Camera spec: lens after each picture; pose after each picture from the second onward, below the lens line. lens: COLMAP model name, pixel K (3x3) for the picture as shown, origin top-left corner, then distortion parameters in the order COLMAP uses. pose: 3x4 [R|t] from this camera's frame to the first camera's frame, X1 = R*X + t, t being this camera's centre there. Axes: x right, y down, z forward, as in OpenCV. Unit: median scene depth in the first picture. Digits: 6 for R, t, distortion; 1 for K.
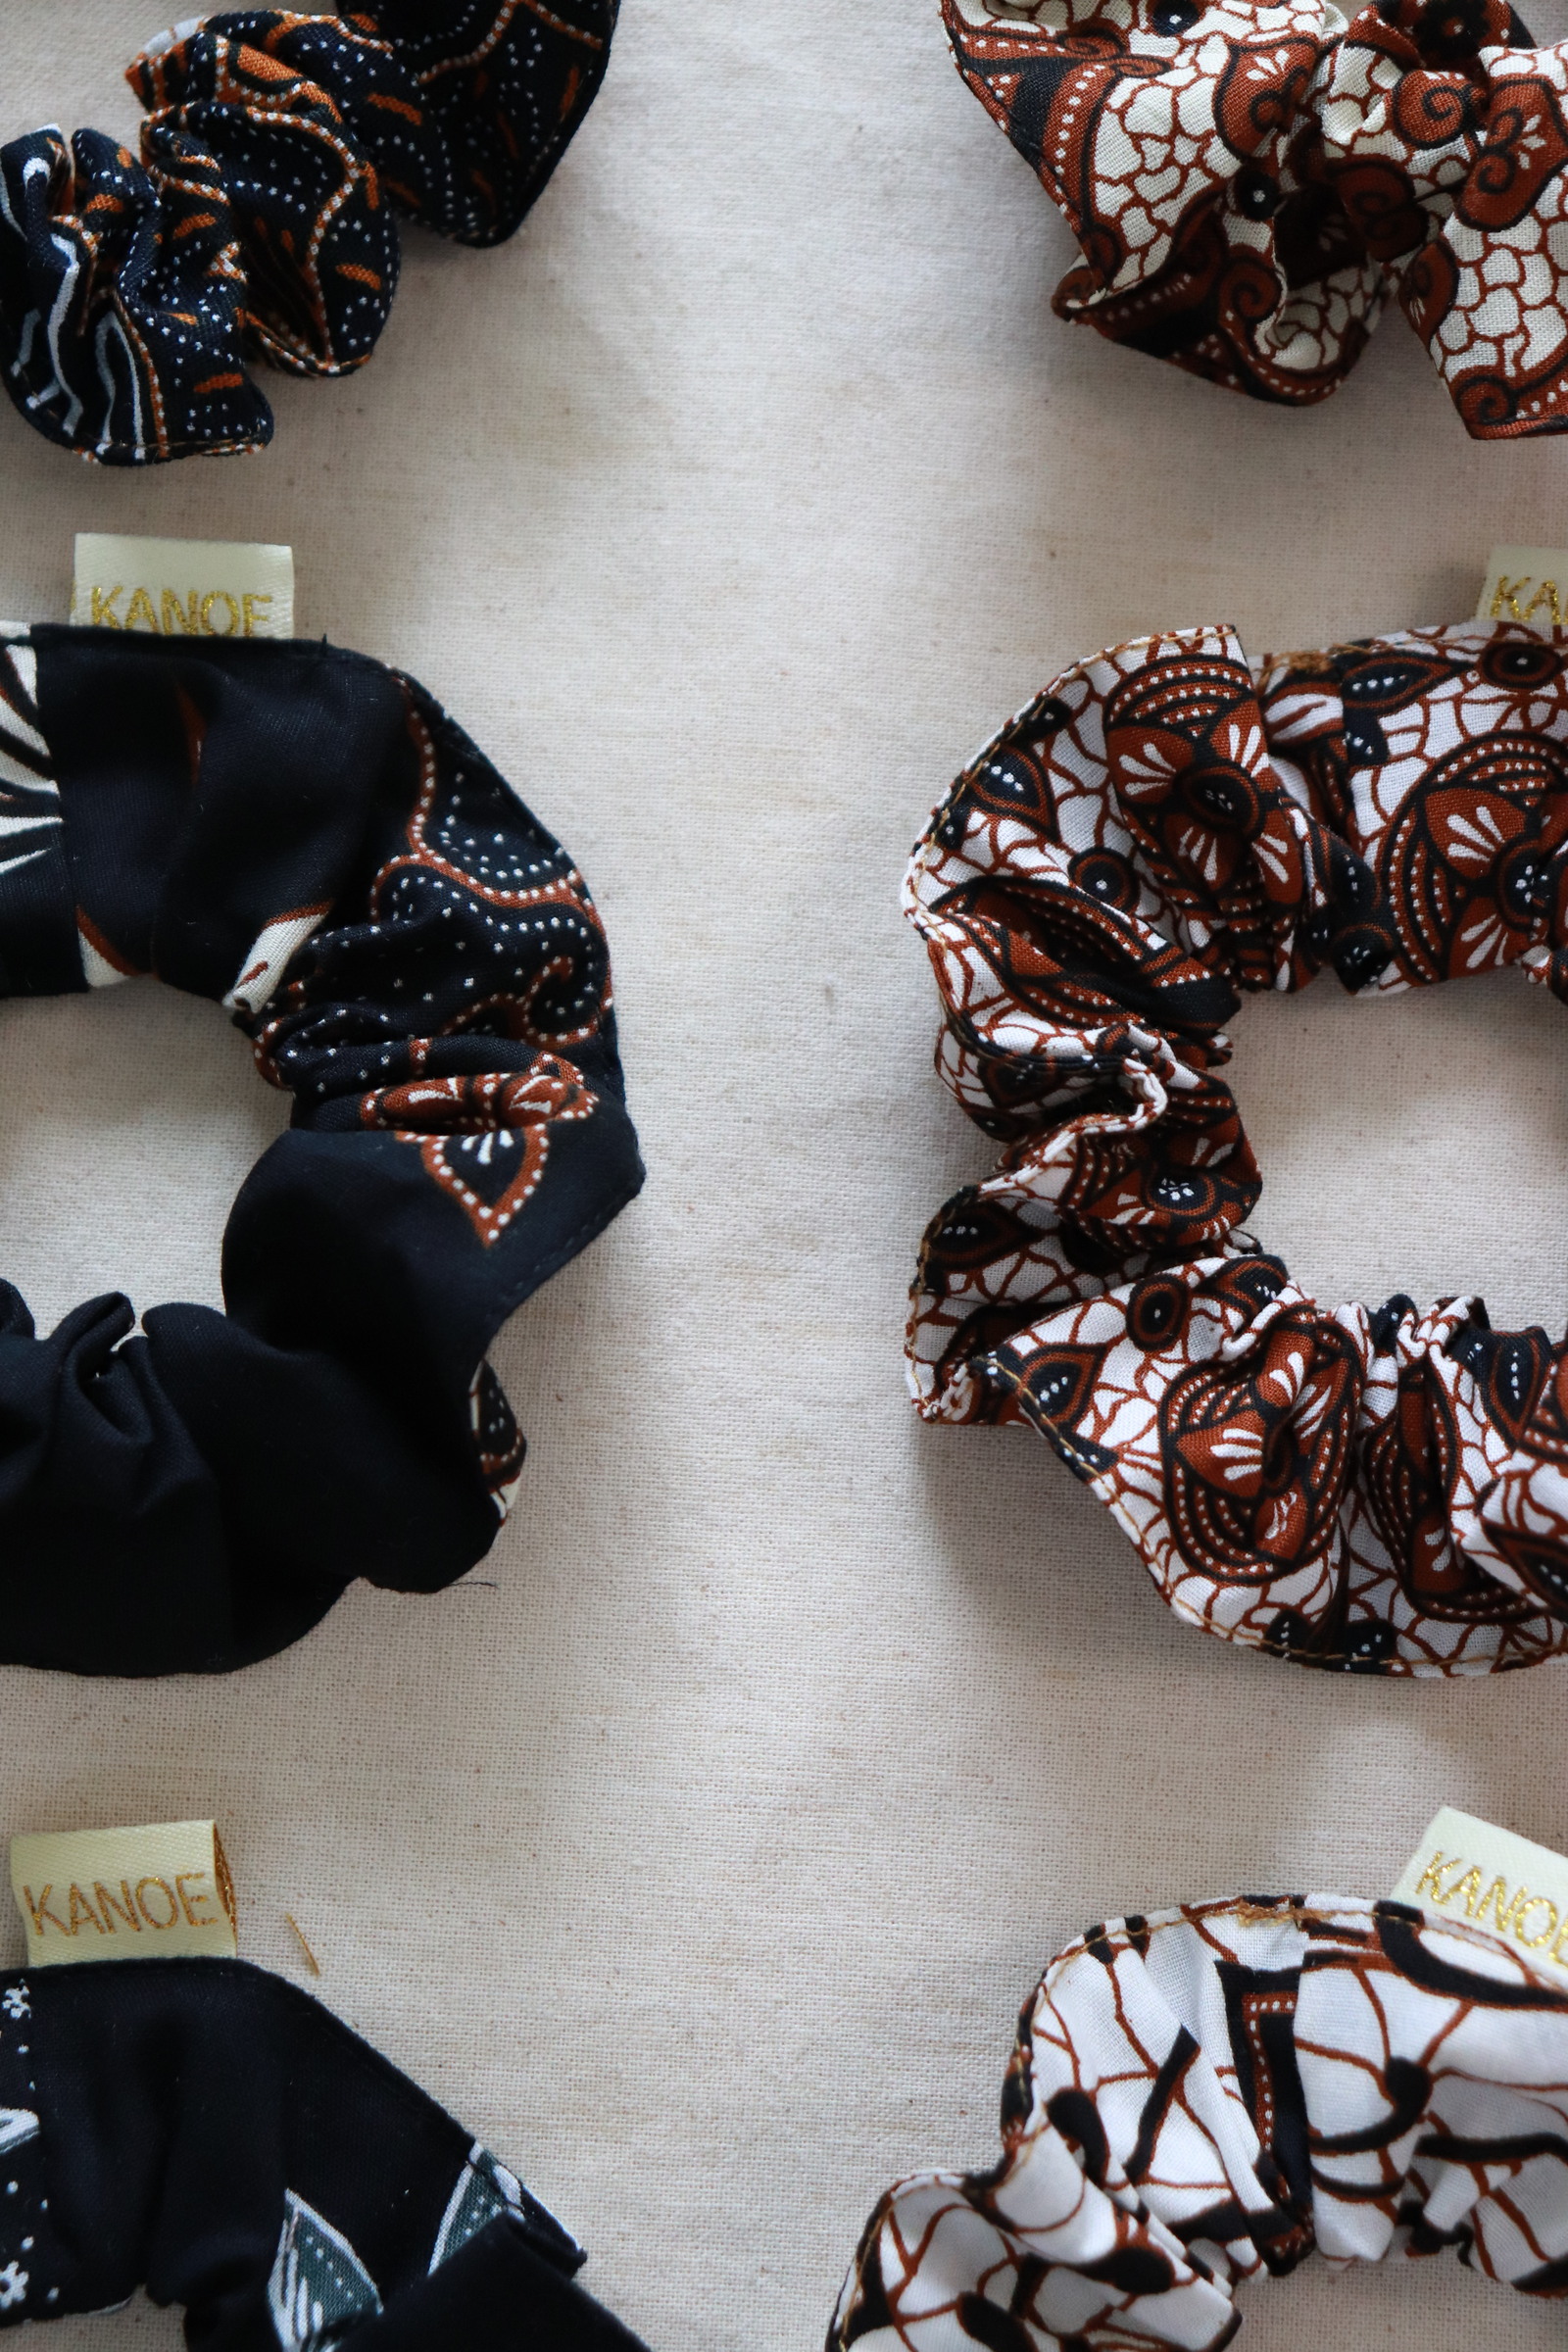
lens RADIAL K [[5171.7, 0, 783.2], [0, 5171.7, 1169.6], [0, 0, 1]] dist [0.191539, 0.000000]
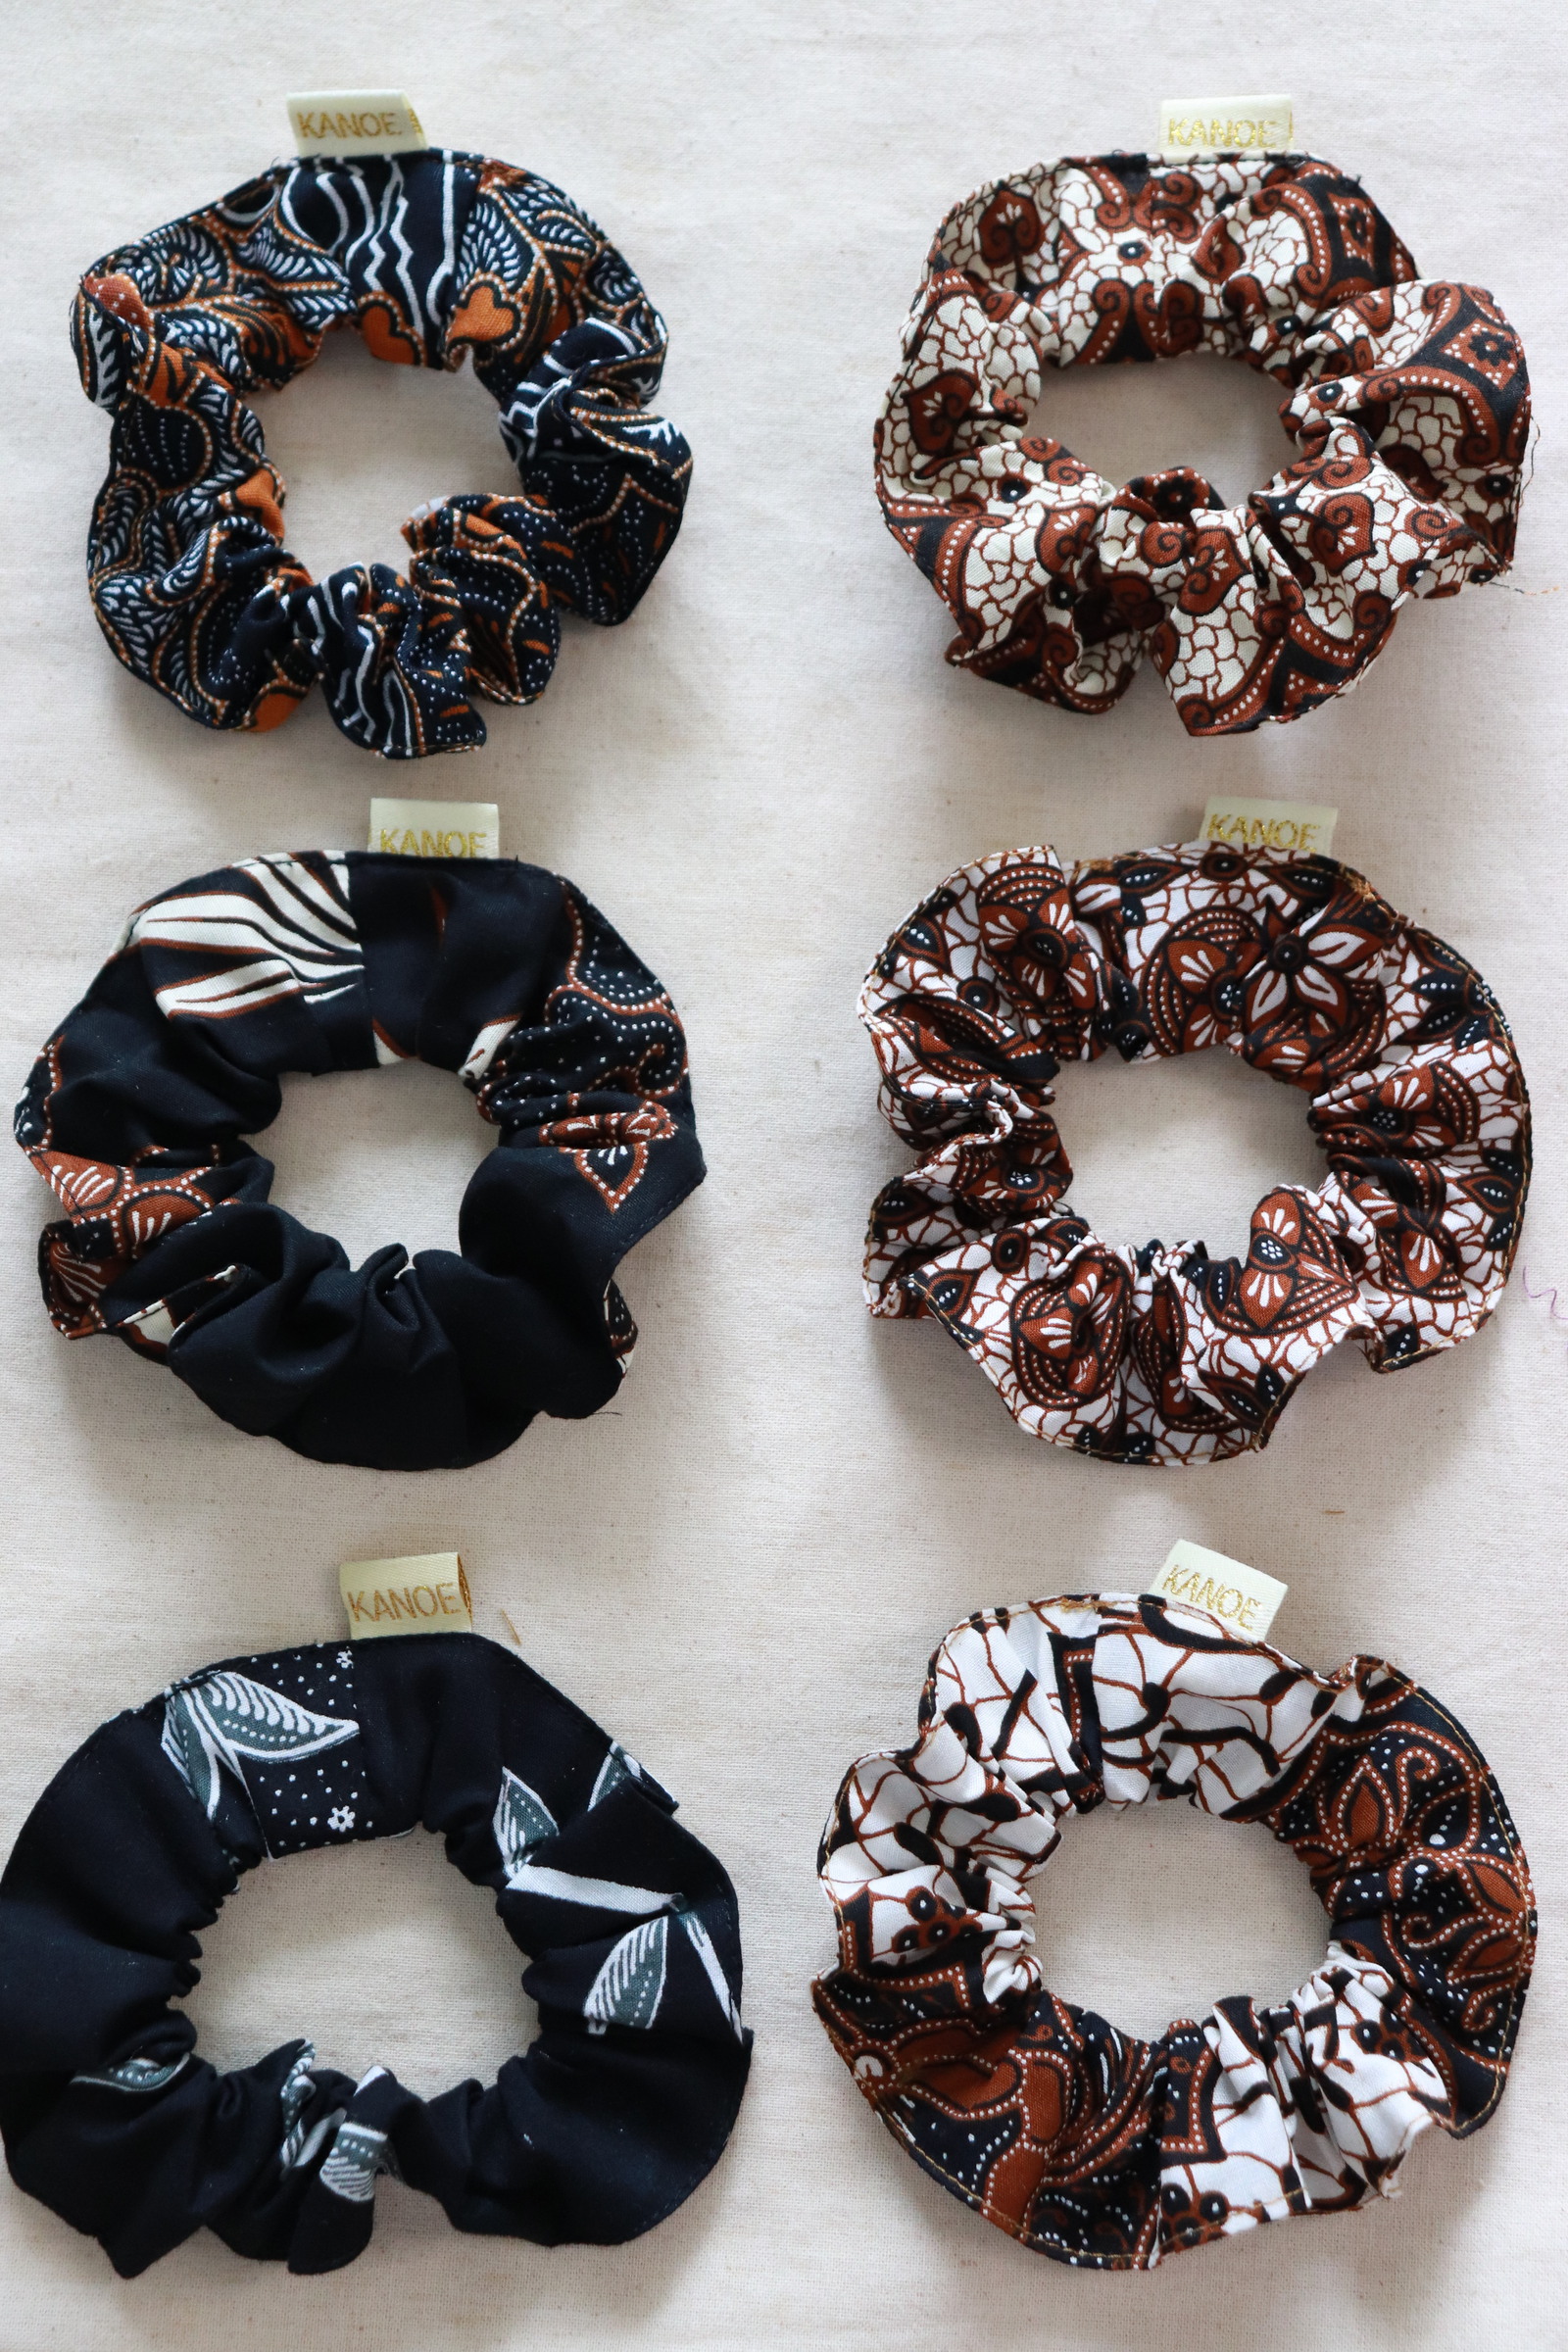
lens RADIAL K [[3925.8, 0, 790.6], [0, 3925.8, 1165.6], [0, 0, 1]] dist [-0.045790, 0.000000]
pose [[0.999709, -0.008620, -0.022539, 0.029456], [0.008380, 0.999908, -0.010709, 0.012796], [0.022629, 0.010517, 0.999689, -0.282839]]
